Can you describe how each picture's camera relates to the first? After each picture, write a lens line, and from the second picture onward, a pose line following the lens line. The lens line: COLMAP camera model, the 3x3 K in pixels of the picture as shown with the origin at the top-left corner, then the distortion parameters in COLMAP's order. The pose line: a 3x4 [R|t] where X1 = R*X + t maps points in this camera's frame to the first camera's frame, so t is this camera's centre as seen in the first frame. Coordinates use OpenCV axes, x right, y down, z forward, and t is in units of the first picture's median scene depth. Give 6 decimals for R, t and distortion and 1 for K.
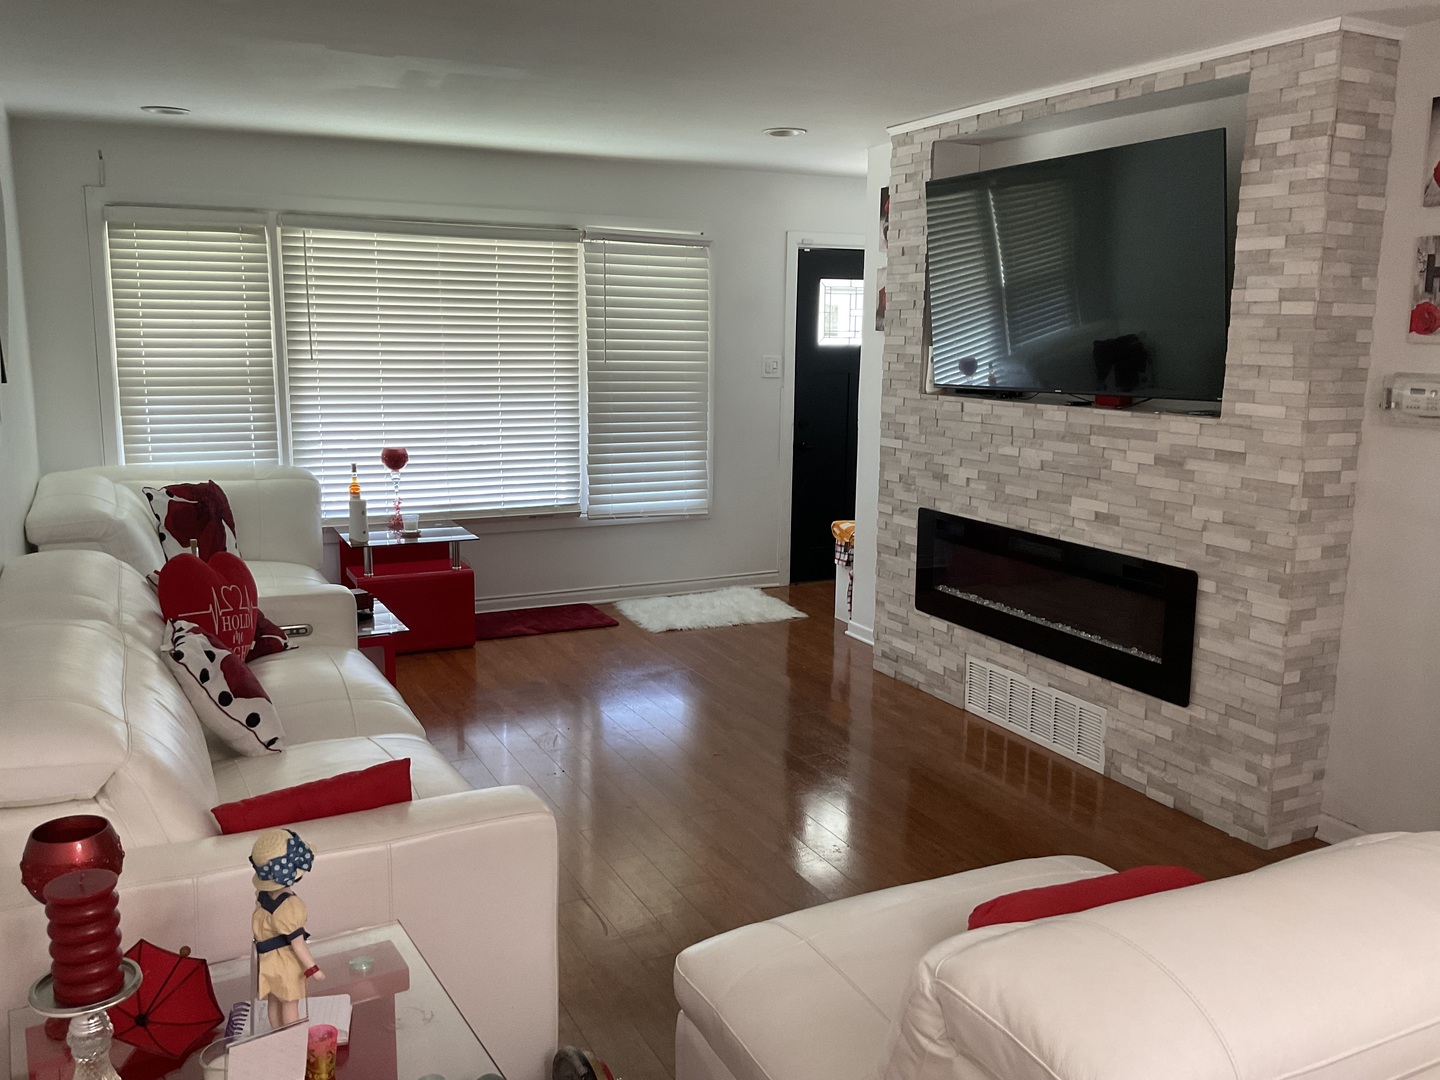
lens RADIAL K [[1202.3, 0, 714.2], [0, 1202.3, 543.7], [0, 0, 1]] dist [0.120676, -0.216719]
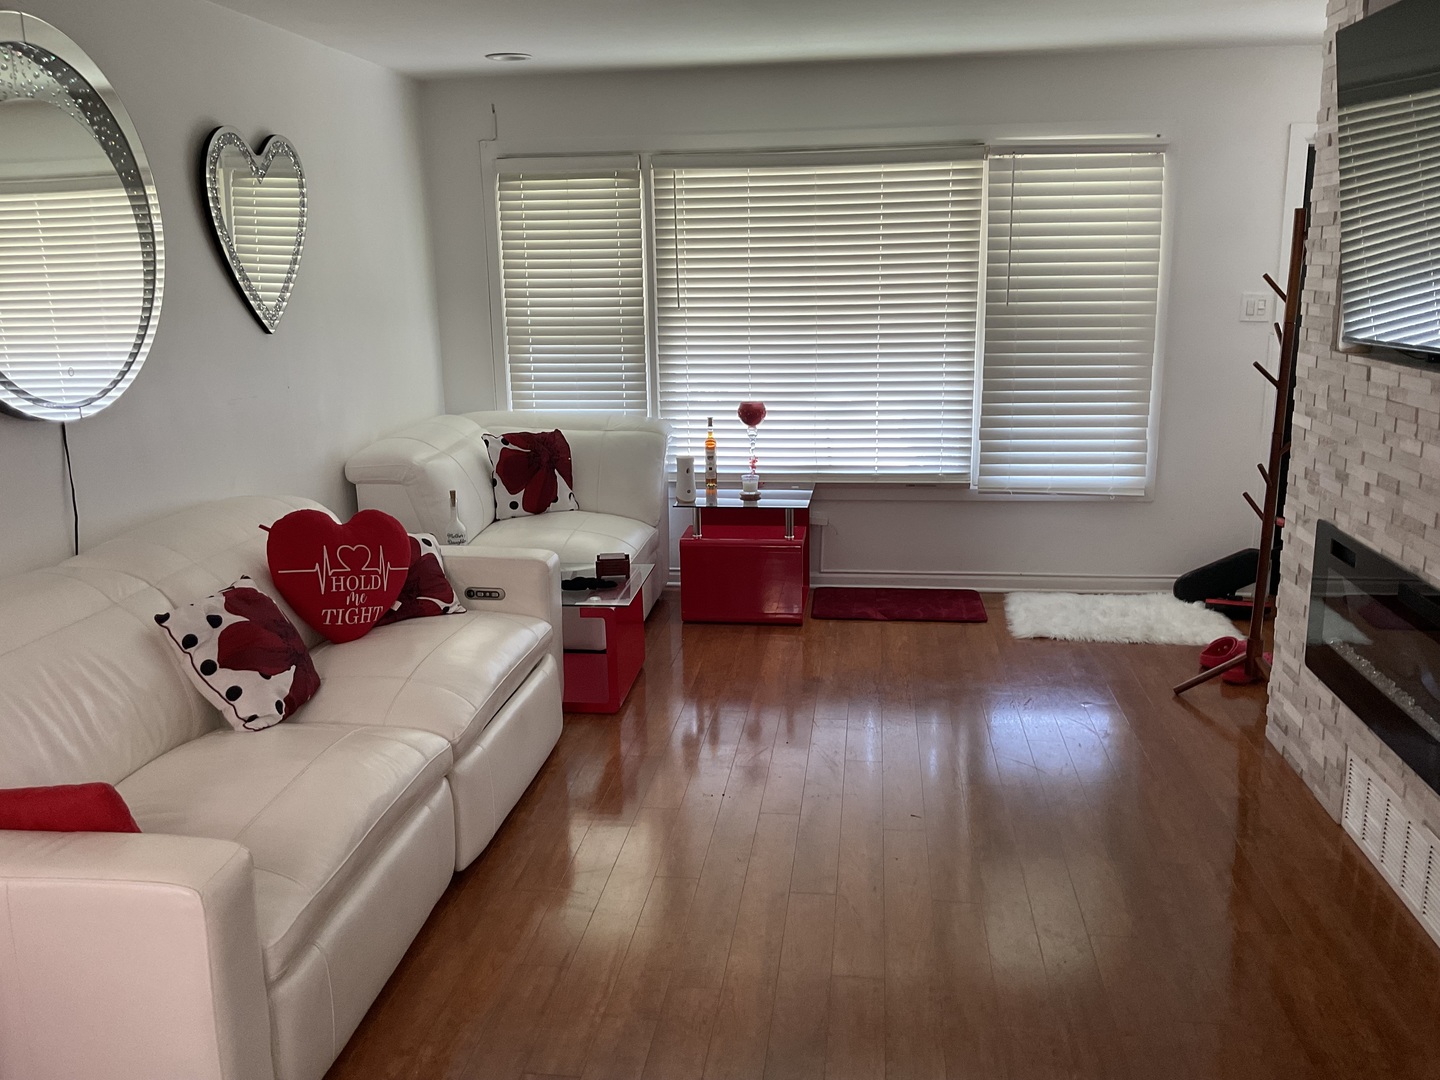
lens RADIAL K [[1202.3, 0, 714.2], [0, 1202.3, 543.7], [0, 0, 1]] dist [0.120676, -0.216719]
pose [[0.833265, 0.100888, -0.543591, 0.236124], [-0.073274, 0.994689, 0.072289, -0.036915], [0.547997, -0.020404, 0.836231, 0.213832]]
